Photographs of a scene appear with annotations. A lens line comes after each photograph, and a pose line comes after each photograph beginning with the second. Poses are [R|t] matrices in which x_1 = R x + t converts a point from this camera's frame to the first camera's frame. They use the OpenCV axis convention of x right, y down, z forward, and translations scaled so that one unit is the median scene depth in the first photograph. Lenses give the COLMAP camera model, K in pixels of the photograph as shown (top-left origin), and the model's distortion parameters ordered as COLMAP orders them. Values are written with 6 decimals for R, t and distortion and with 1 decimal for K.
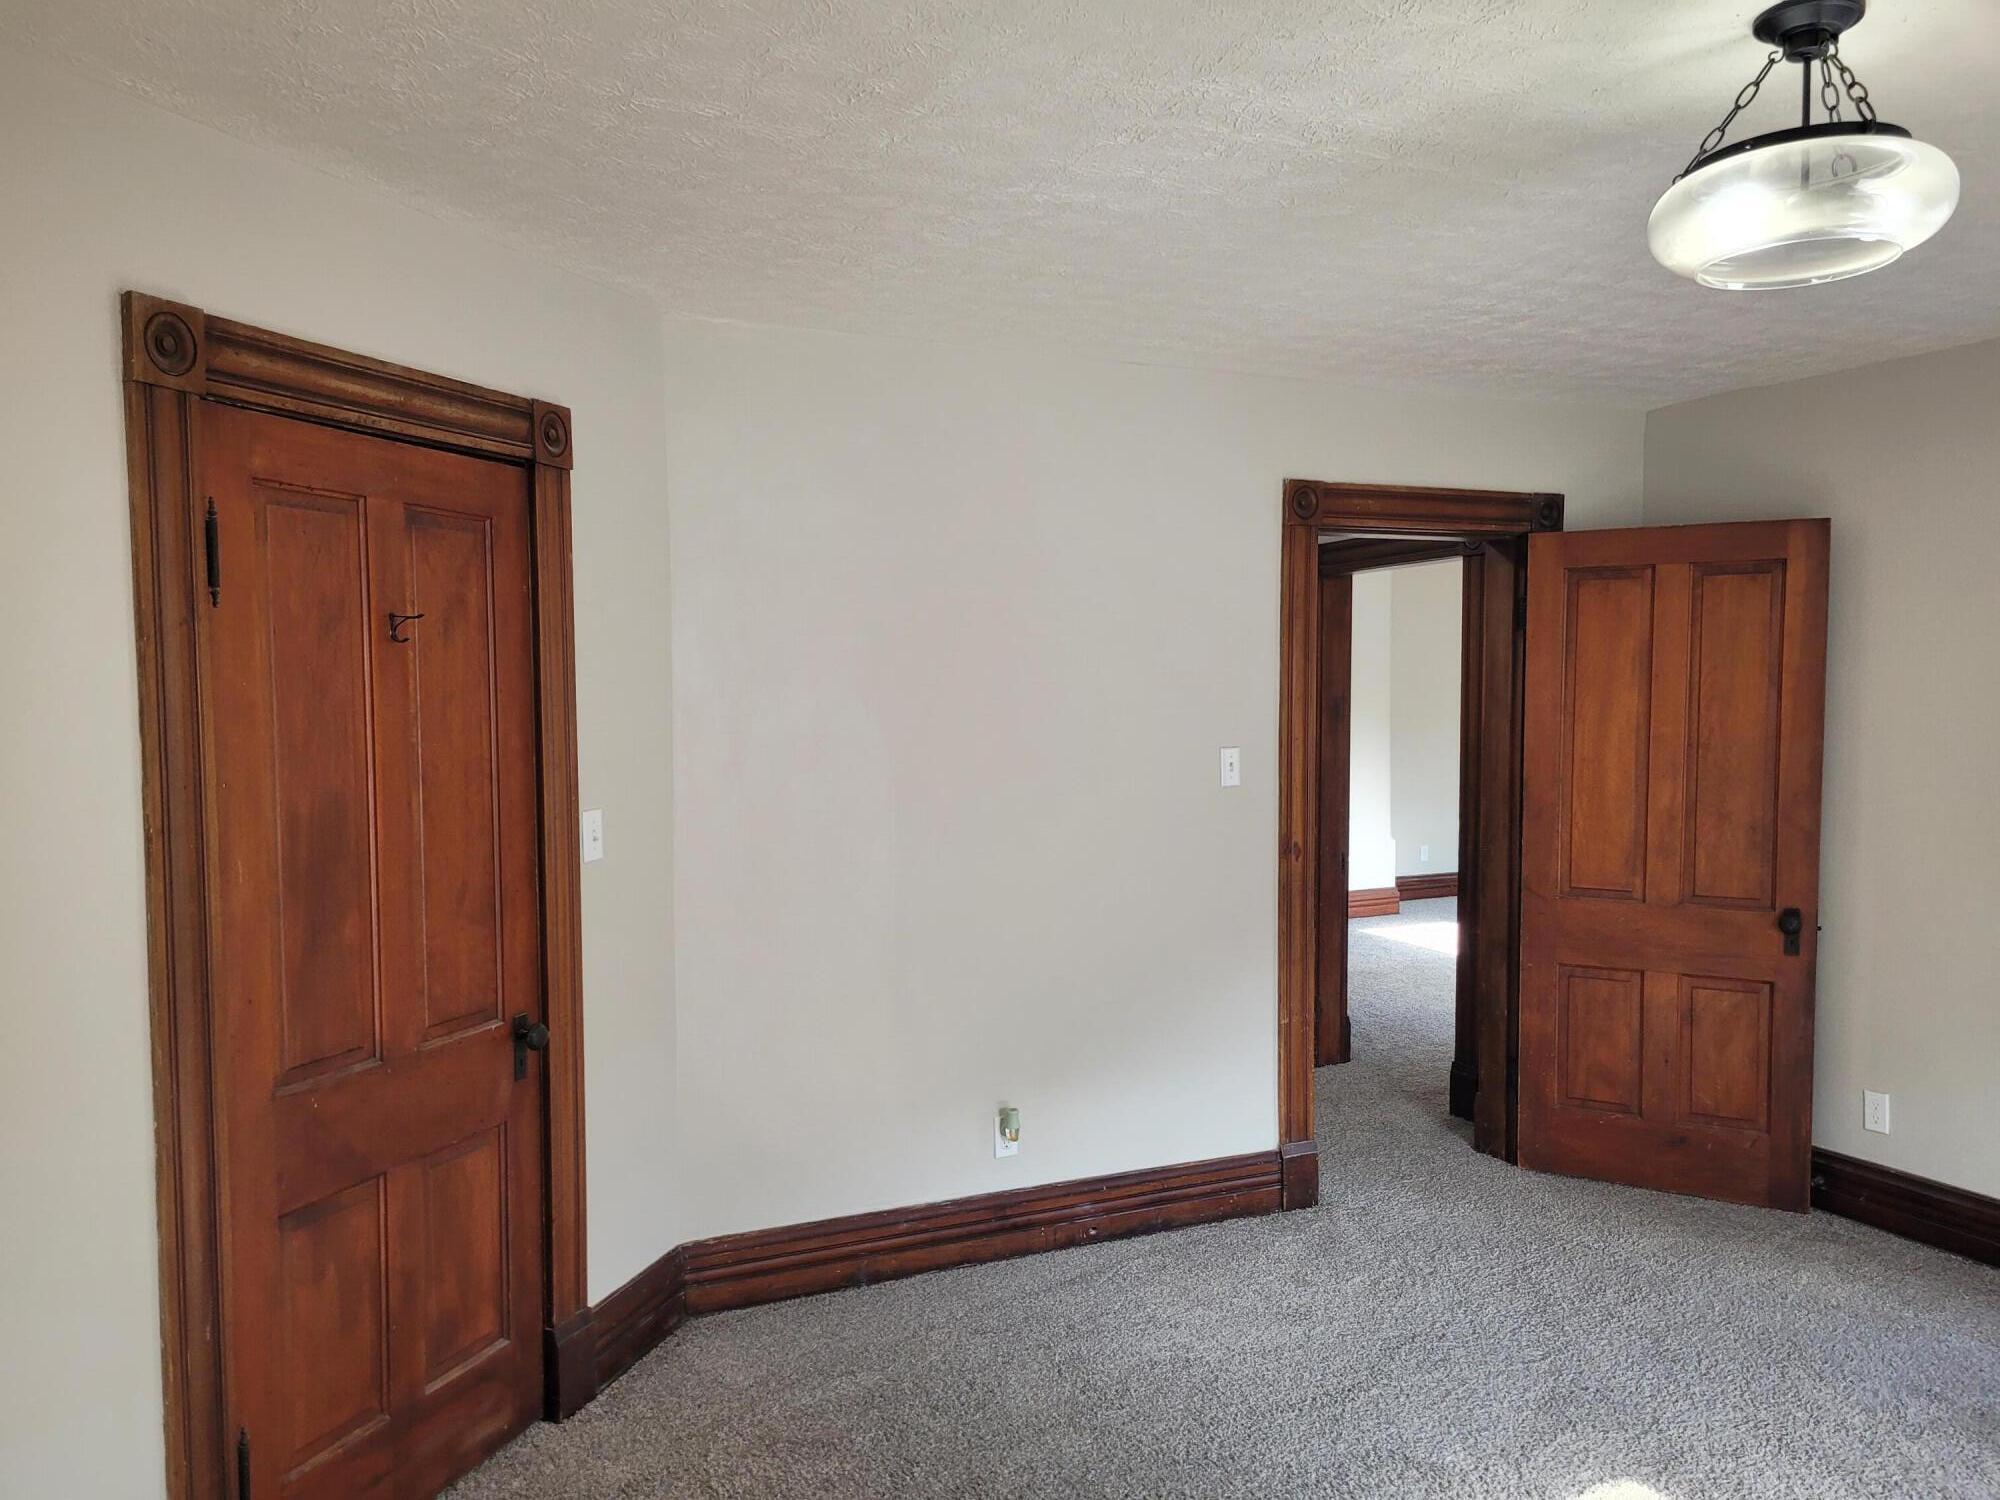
lens RADIAL K [[1516.7, 0, 963.2], [0, 1516.7, 774.0], [0, 0, 1]] dist [0.059307, -0.048999]
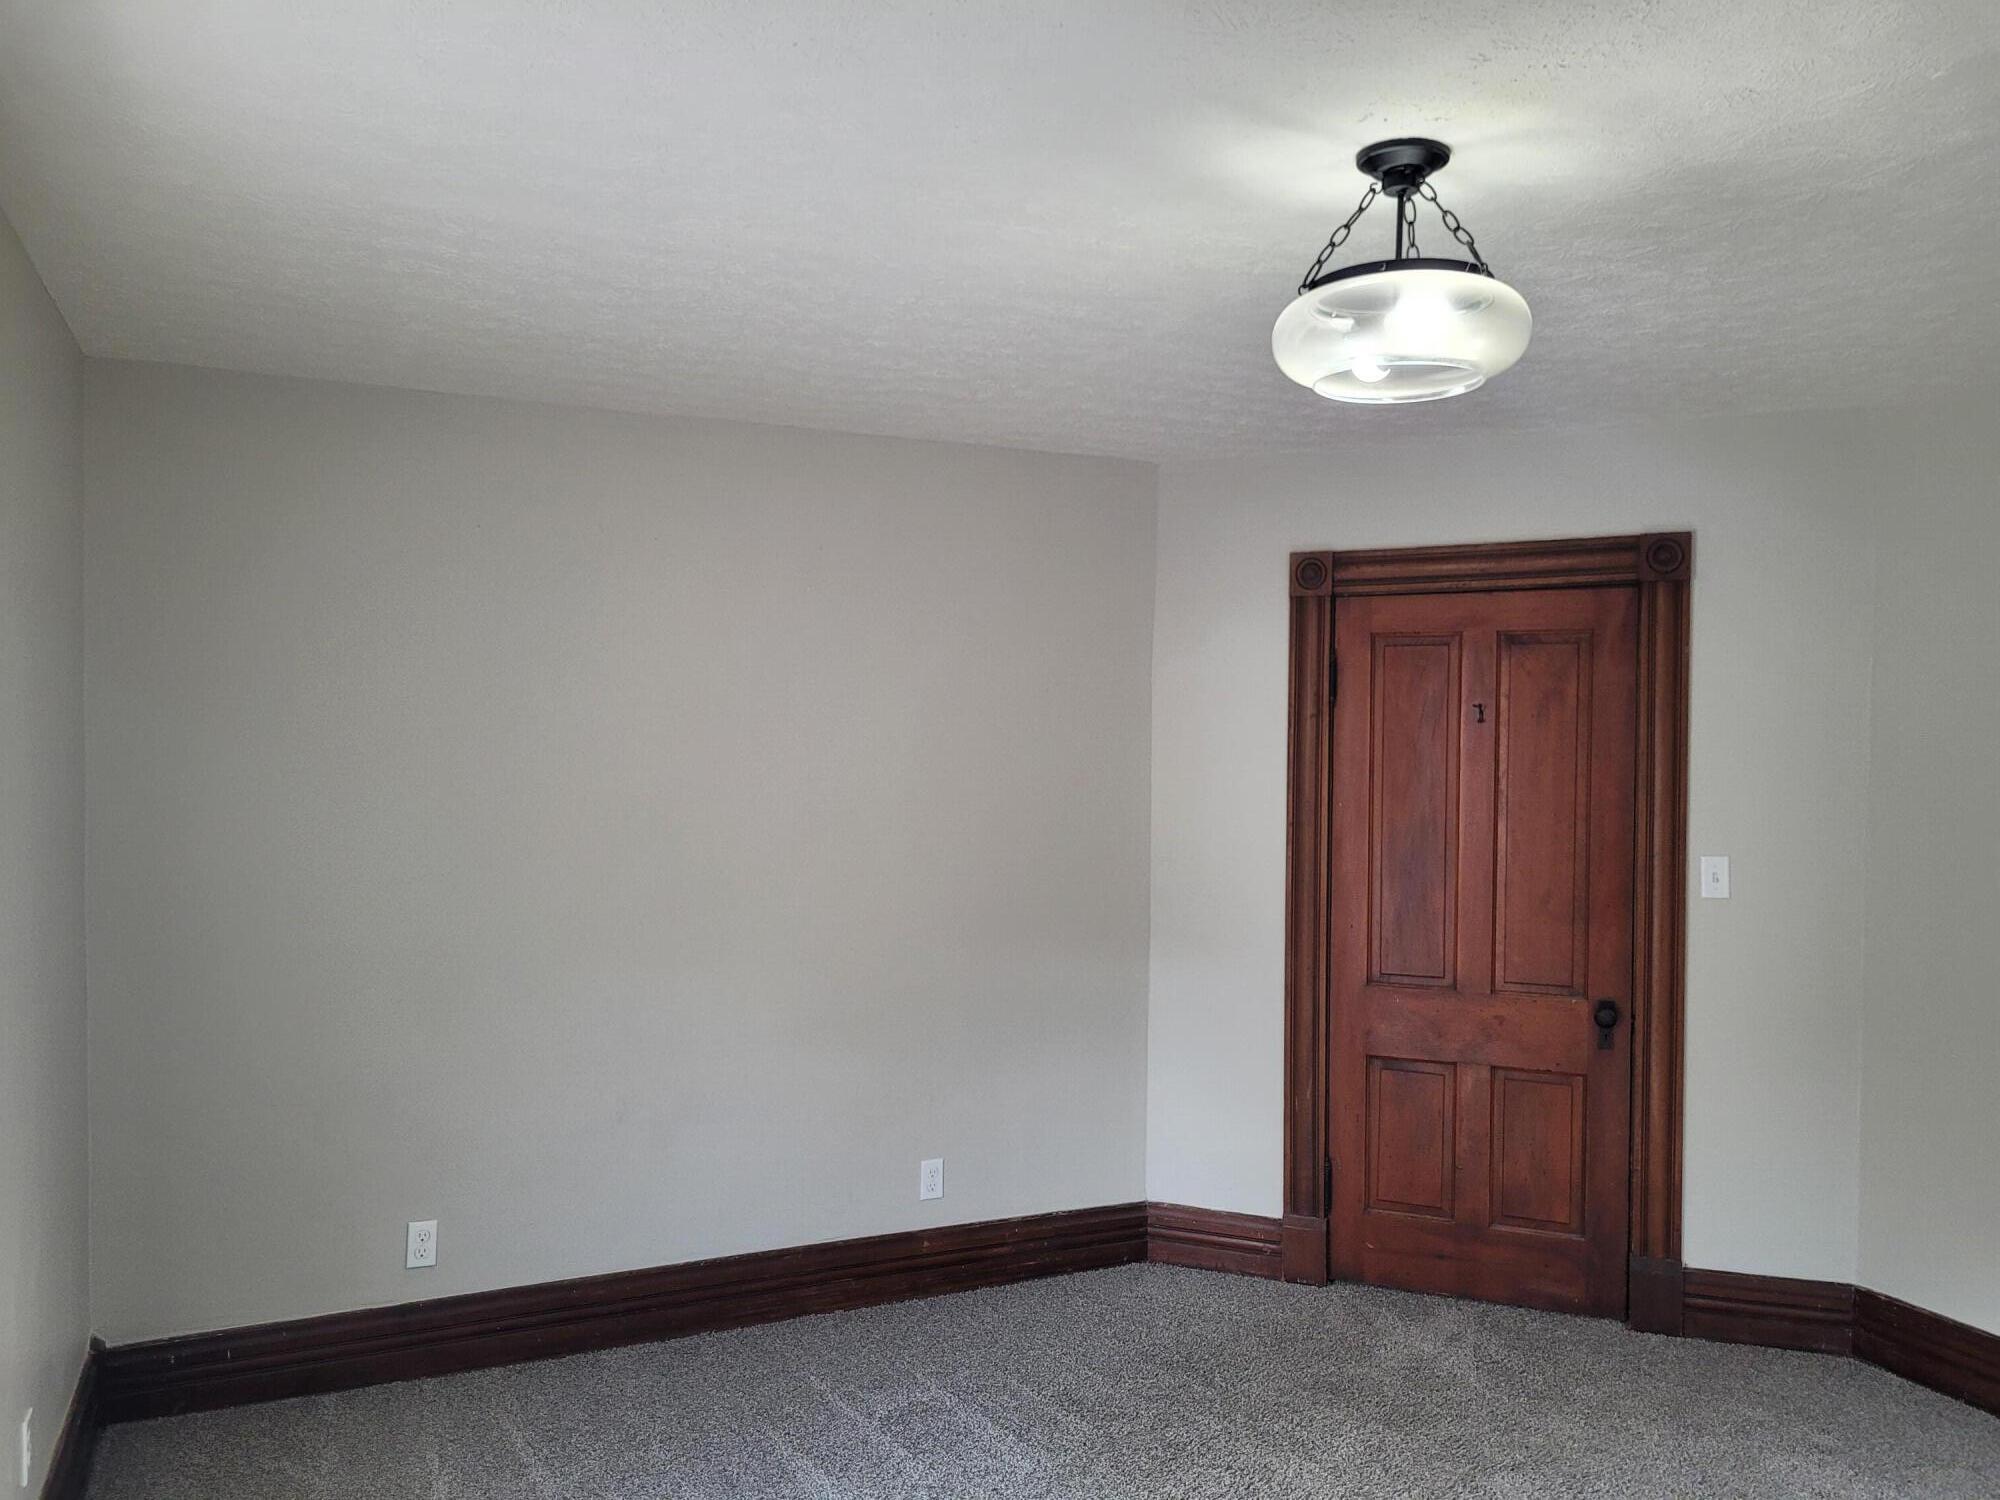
lens RADIAL K [[1516.7, 0, 963.2], [0, 1516.7, 774.0], [0, 0, 1]] dist [0.059307, -0.048999]
pose [[-0.048417, 0.026391, -0.998478, 1.135463], [-0.065482, 0.997416, 0.029539, -0.043673], [0.996678, 0.066813, -0.046564, 0.524883]]
